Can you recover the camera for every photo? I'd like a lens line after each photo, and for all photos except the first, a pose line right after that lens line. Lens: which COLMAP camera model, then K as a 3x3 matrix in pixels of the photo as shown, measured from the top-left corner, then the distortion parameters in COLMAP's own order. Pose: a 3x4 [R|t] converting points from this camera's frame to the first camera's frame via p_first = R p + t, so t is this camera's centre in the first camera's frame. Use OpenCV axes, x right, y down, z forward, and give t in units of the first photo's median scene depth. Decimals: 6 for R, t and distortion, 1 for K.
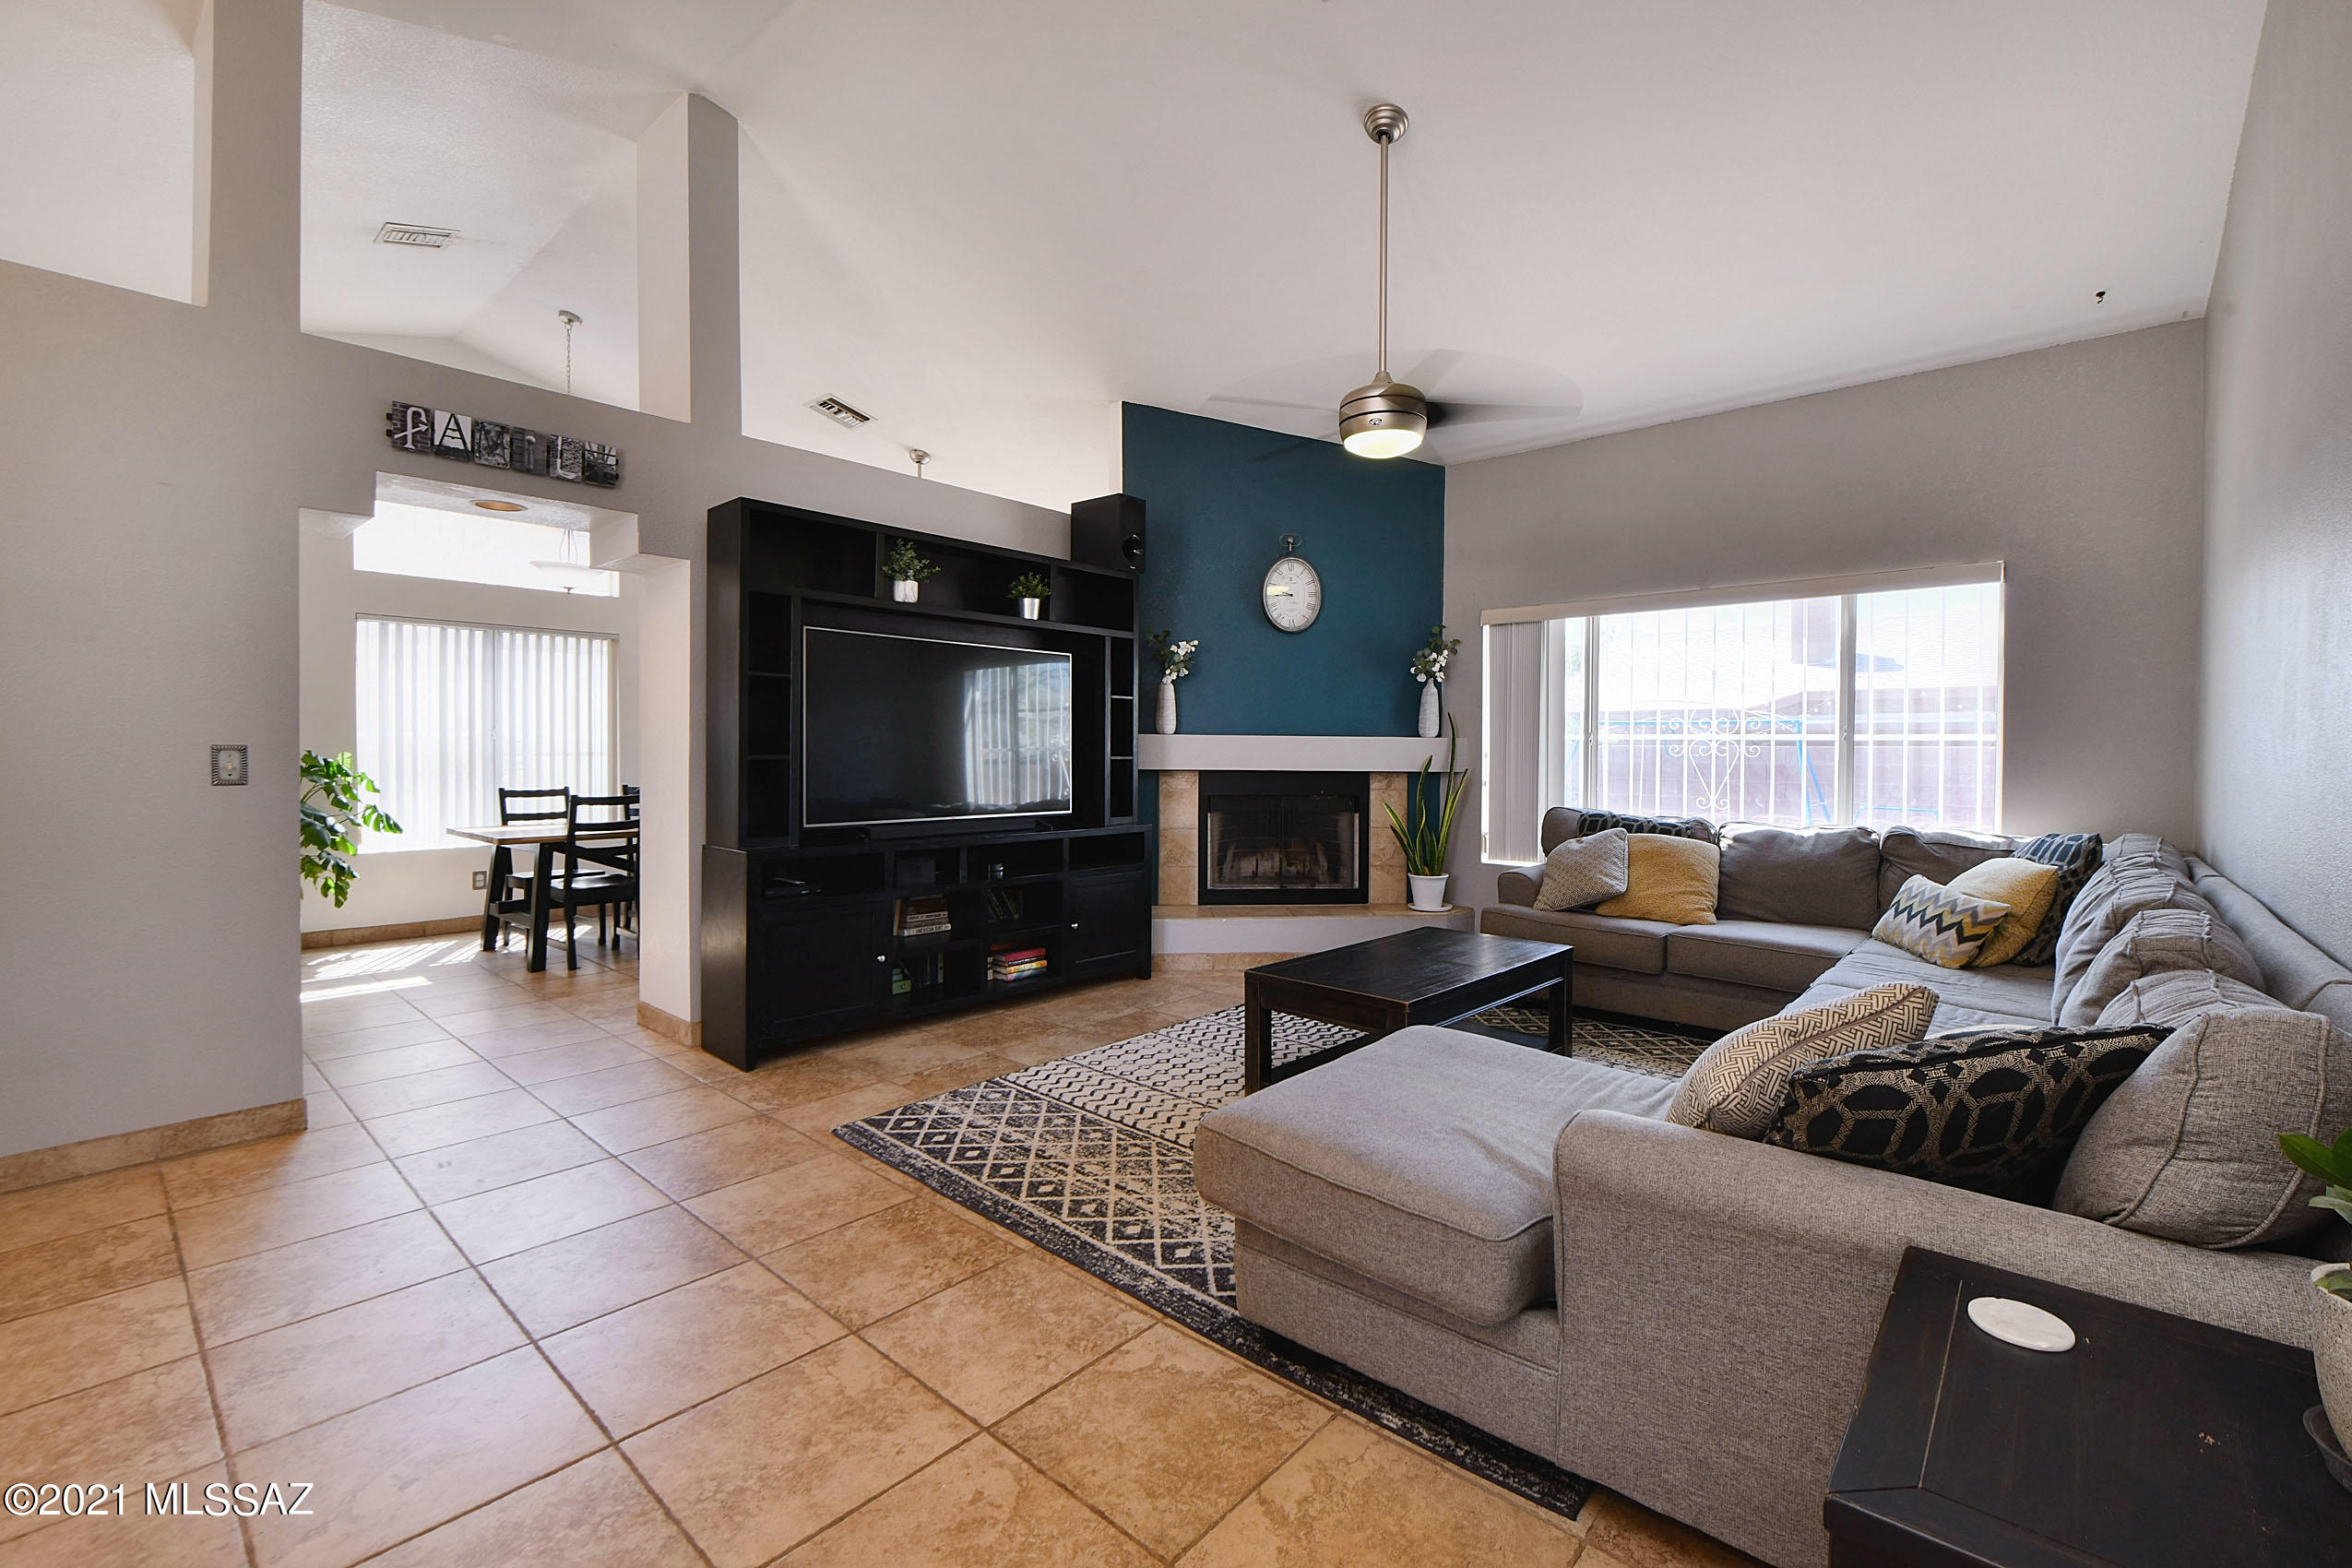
lens RADIAL K [[971.6, 0, 1256.4], [0, 971.6, 750.5], [0, 0, 1]] dist [-0.004845, -0.000858]
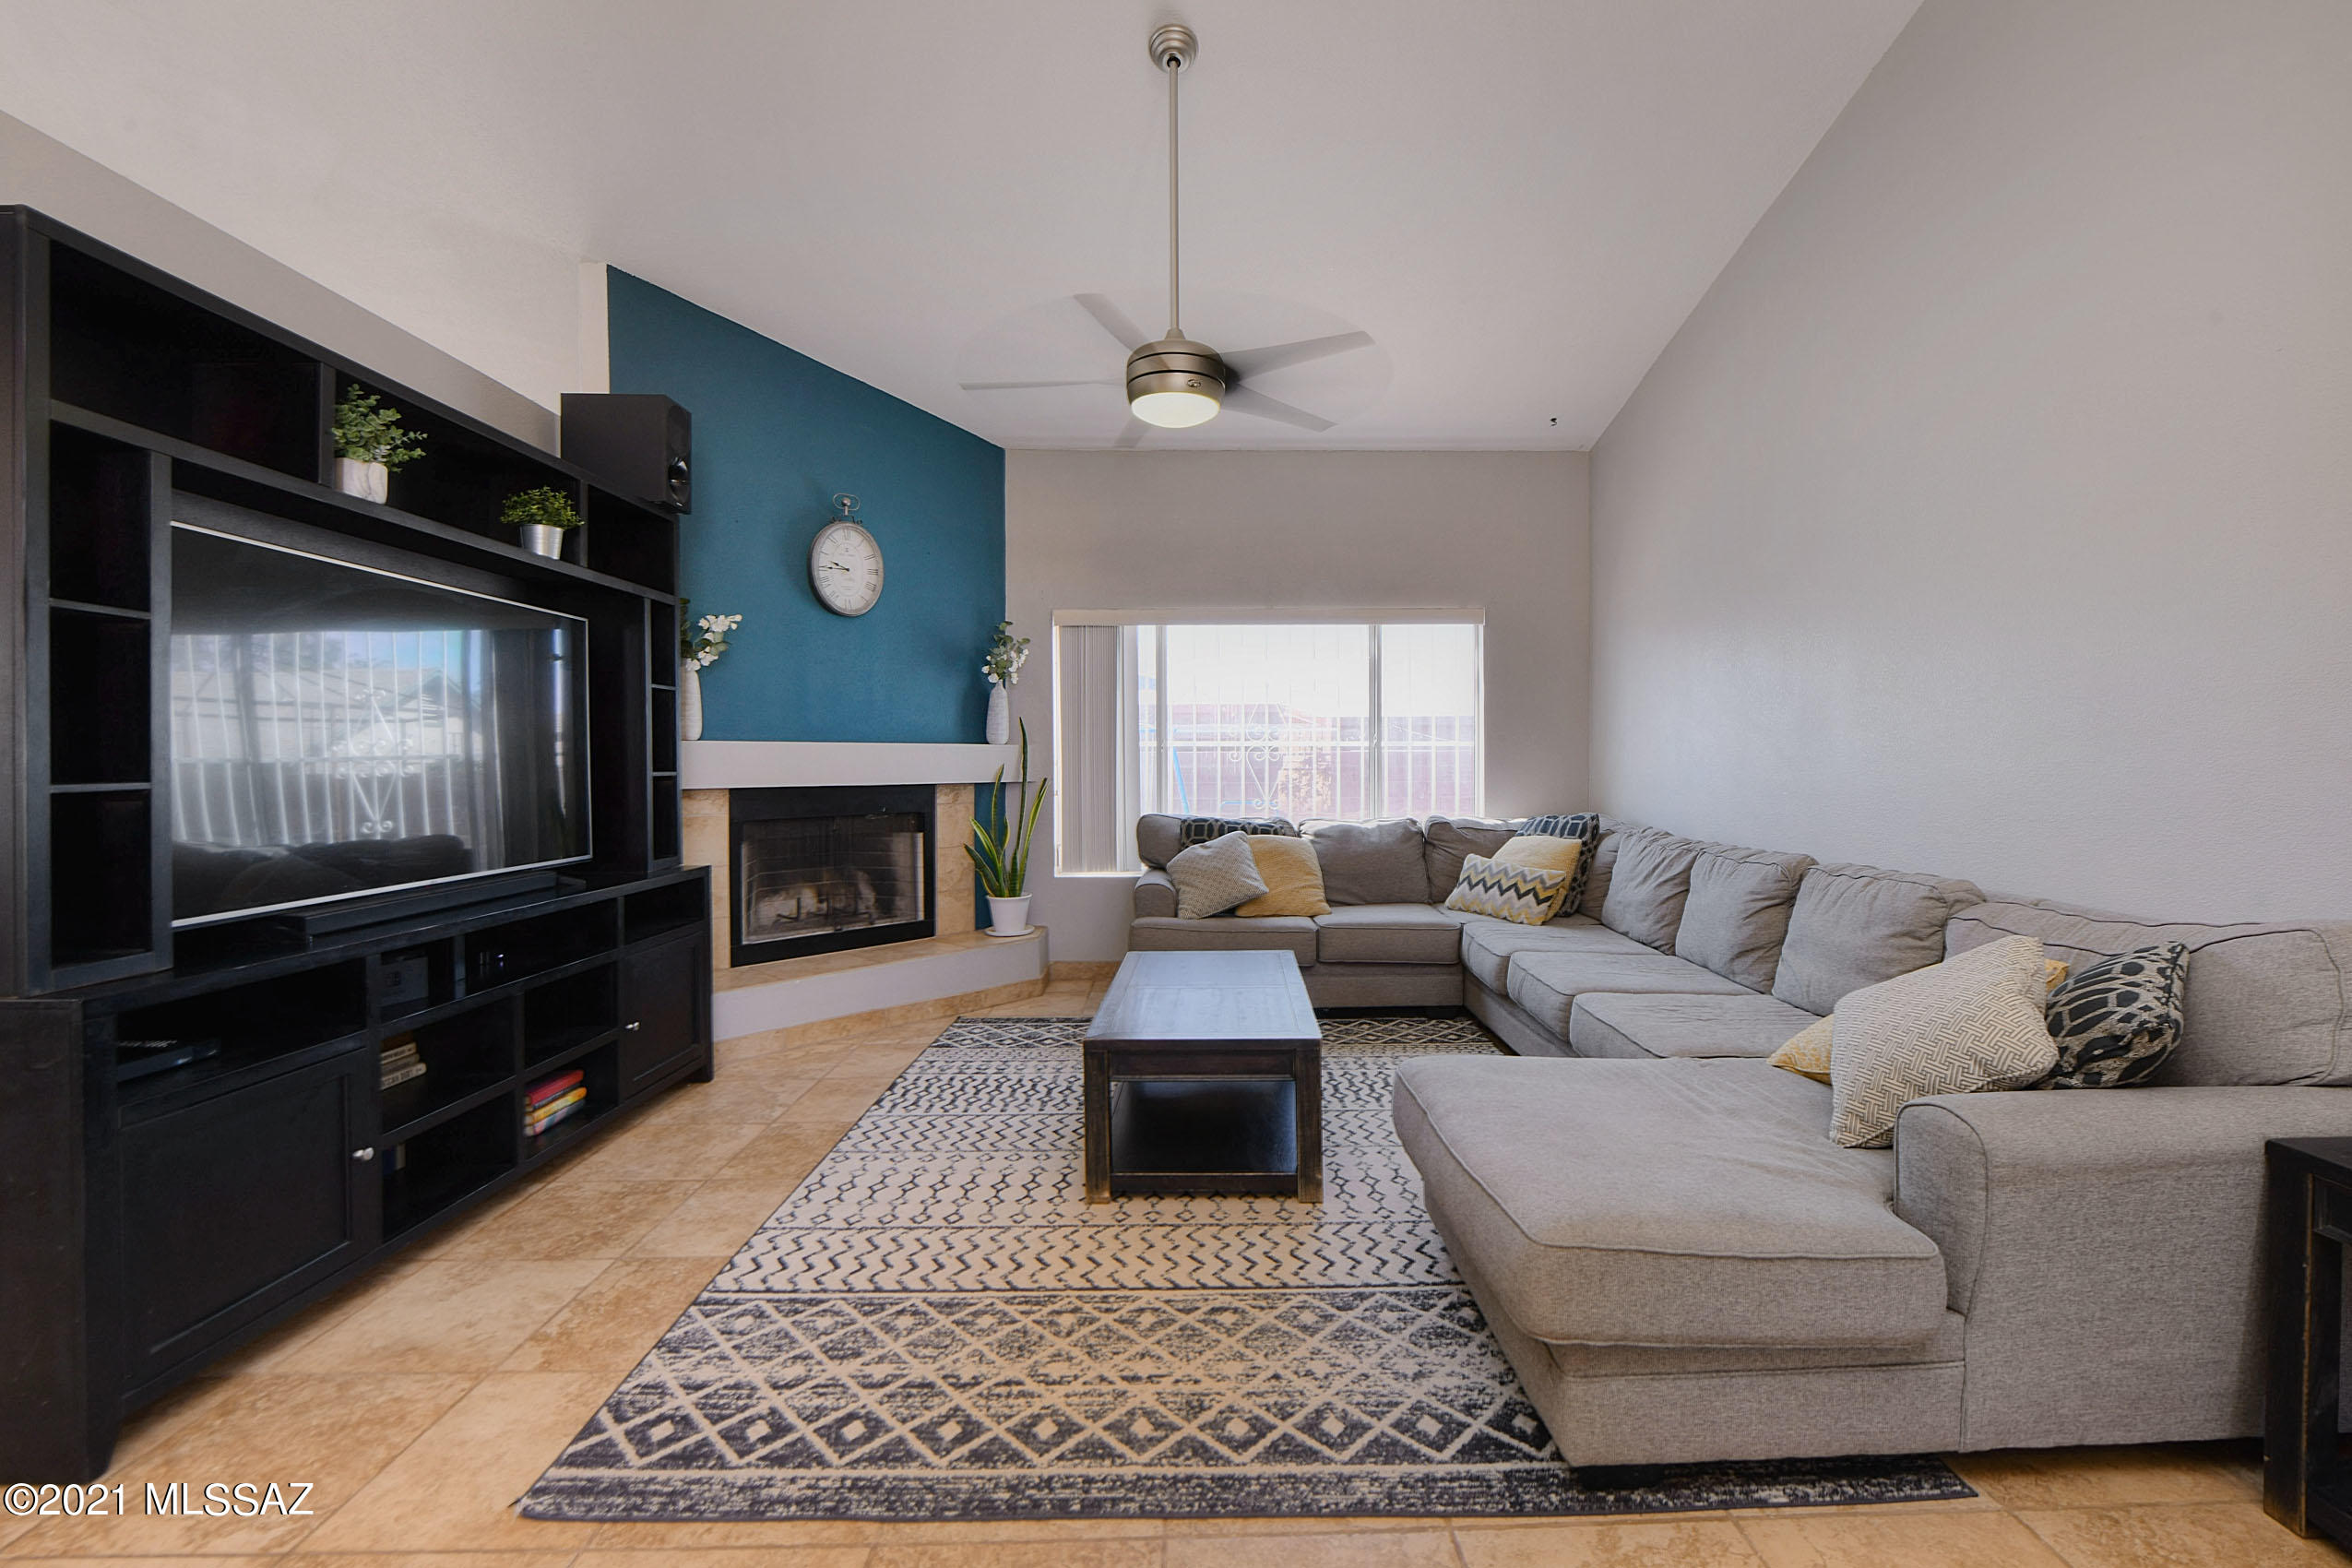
lens RADIAL K [[949.4, 0, 1189.8], [0, 949.4, 753.9], [0, 0, 1]] dist [-0.005730, -0.000397]
pose [[0.761770, -0.007633, 0.647802, -0.409368], [0.010163, 0.999948, -0.000169, -0.003933], [-0.647767, 0.006712, 0.761809, 0.328427]]
